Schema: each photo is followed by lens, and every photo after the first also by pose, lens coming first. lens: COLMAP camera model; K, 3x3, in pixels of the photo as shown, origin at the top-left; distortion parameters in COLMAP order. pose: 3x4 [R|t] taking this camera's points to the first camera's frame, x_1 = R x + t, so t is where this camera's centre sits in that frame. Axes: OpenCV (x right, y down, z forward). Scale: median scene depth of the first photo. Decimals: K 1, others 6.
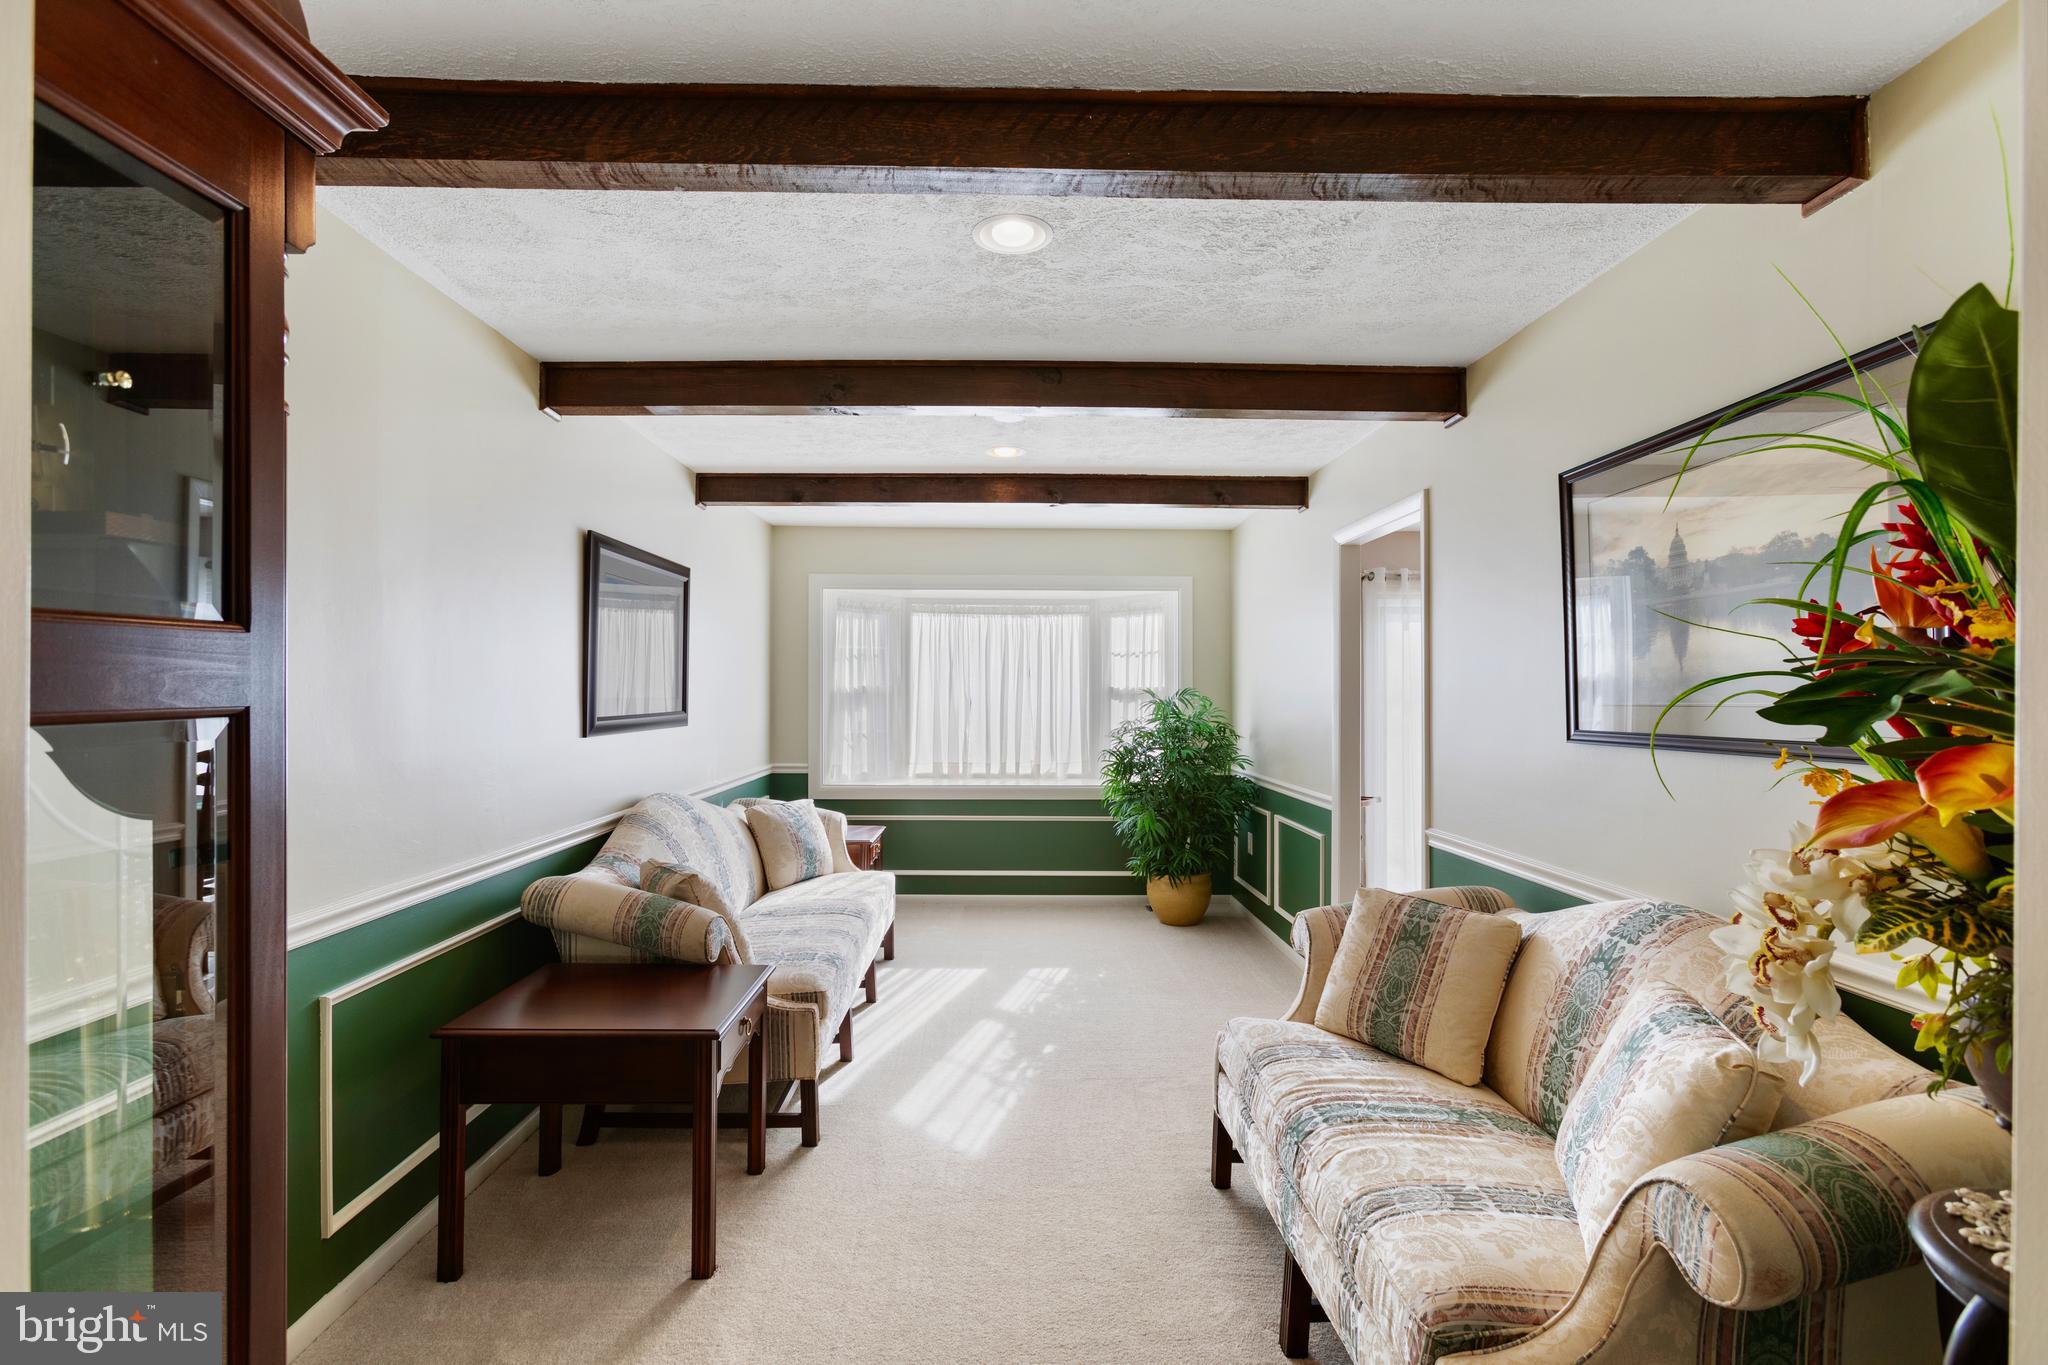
lens RADIAL K [[909.4, 0, 1021.0], [0, 909.4, 683.9], [0, 0, 1]] dist [-0.009487, 0.004130]
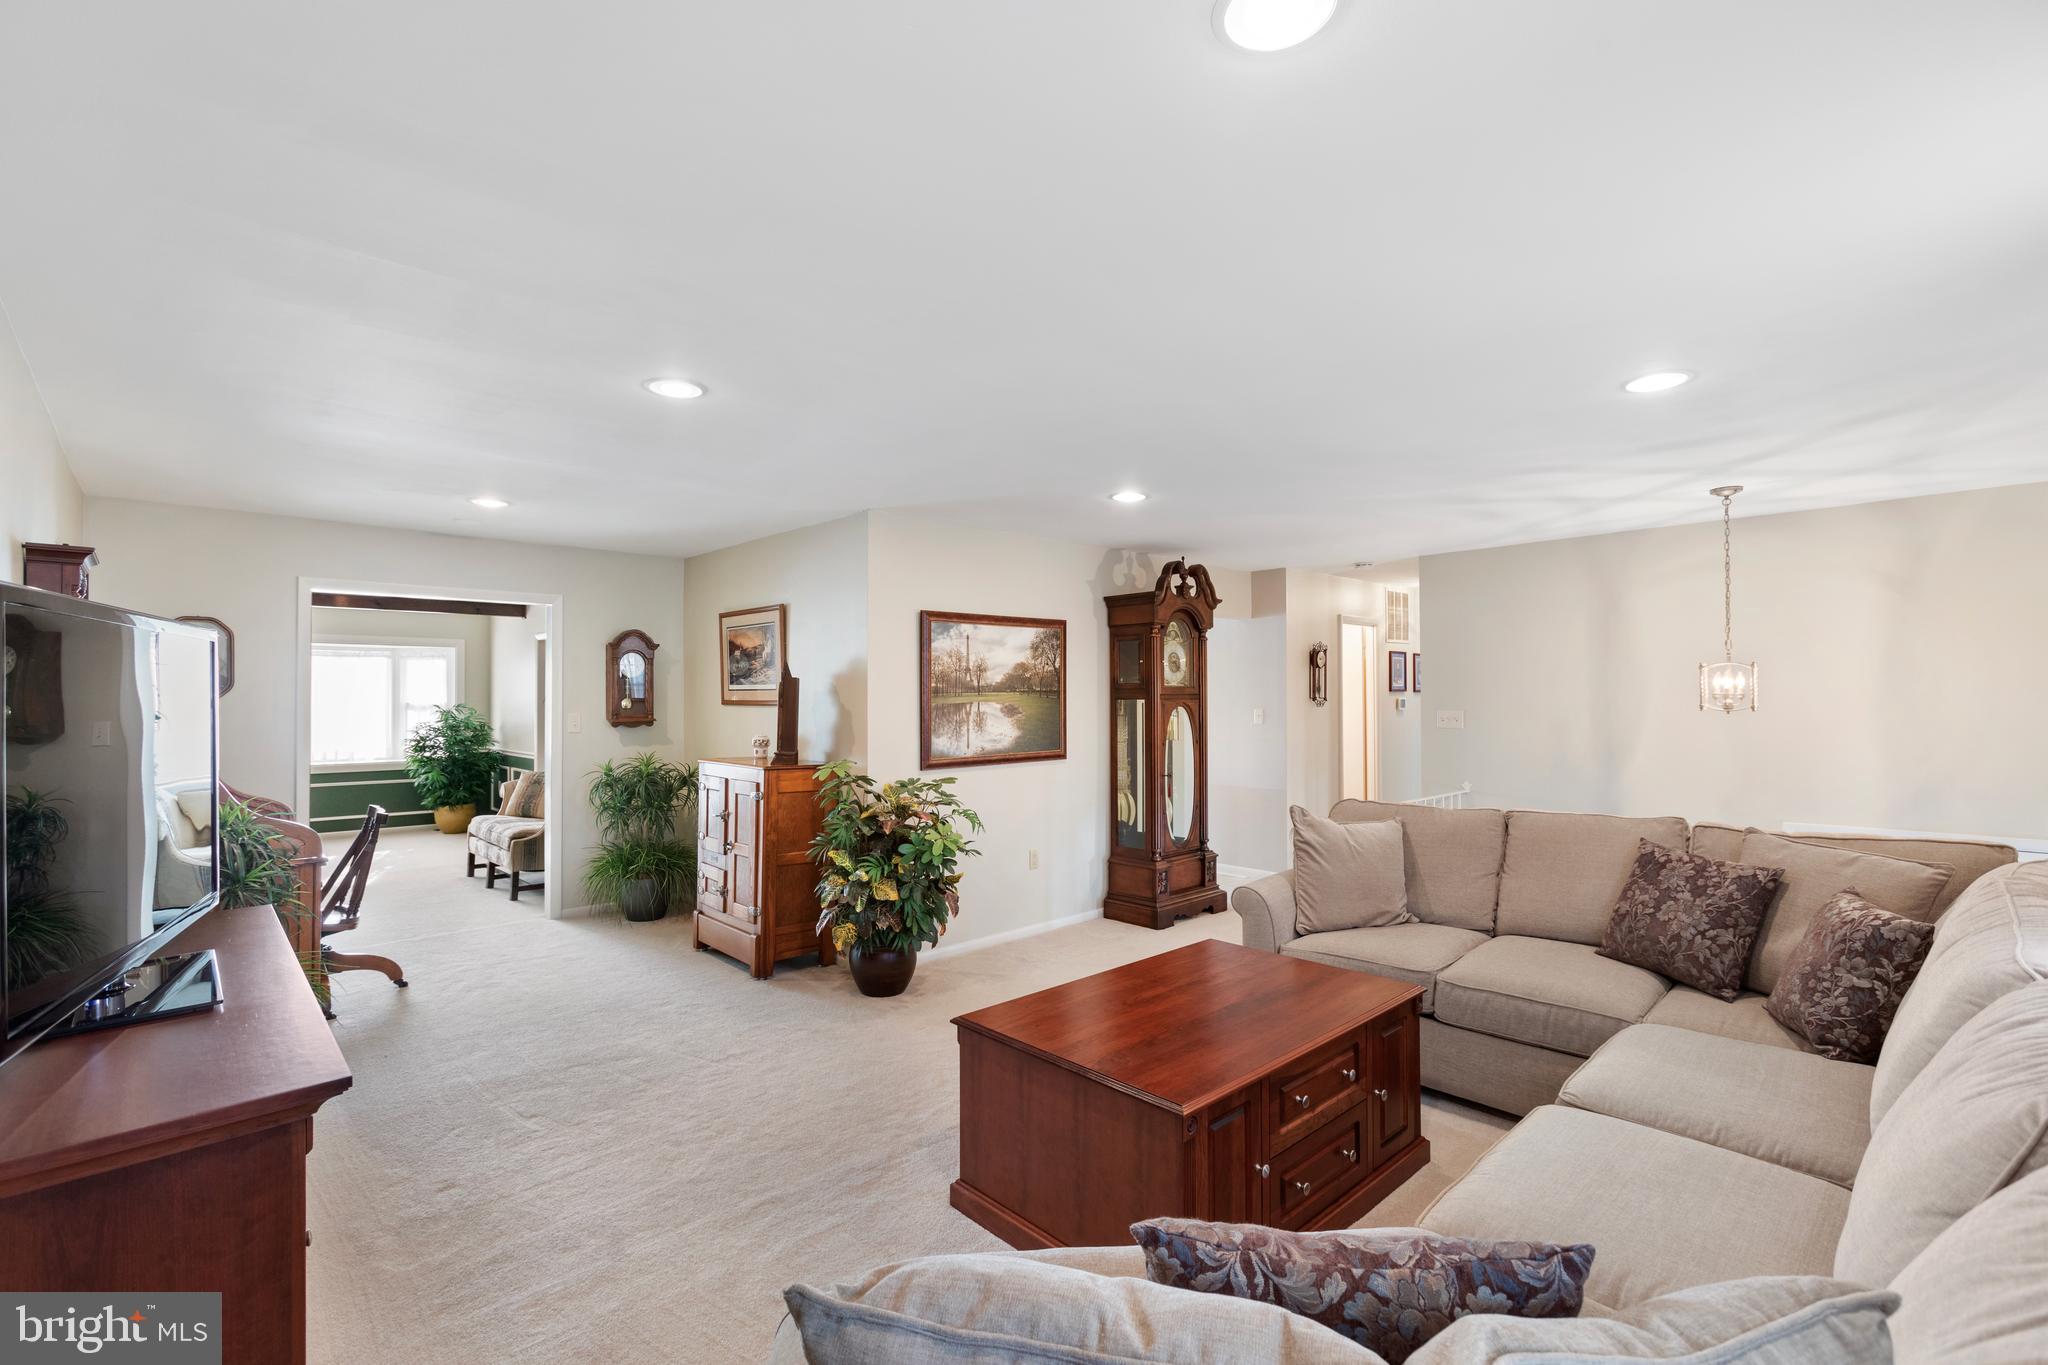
lens RADIAL K [[909.4, 0, 1022.6], [0, 909.4, 683.2], [0, 0, 1]] dist [-0.009487, 0.004130]
pose [[0.744925, 0.005669, 0.667124, -0.194106], [-0.001777, 0.999977, -0.006513, -0.026147], [-0.667146, 0.003666, 0.744918, -1.123584]]
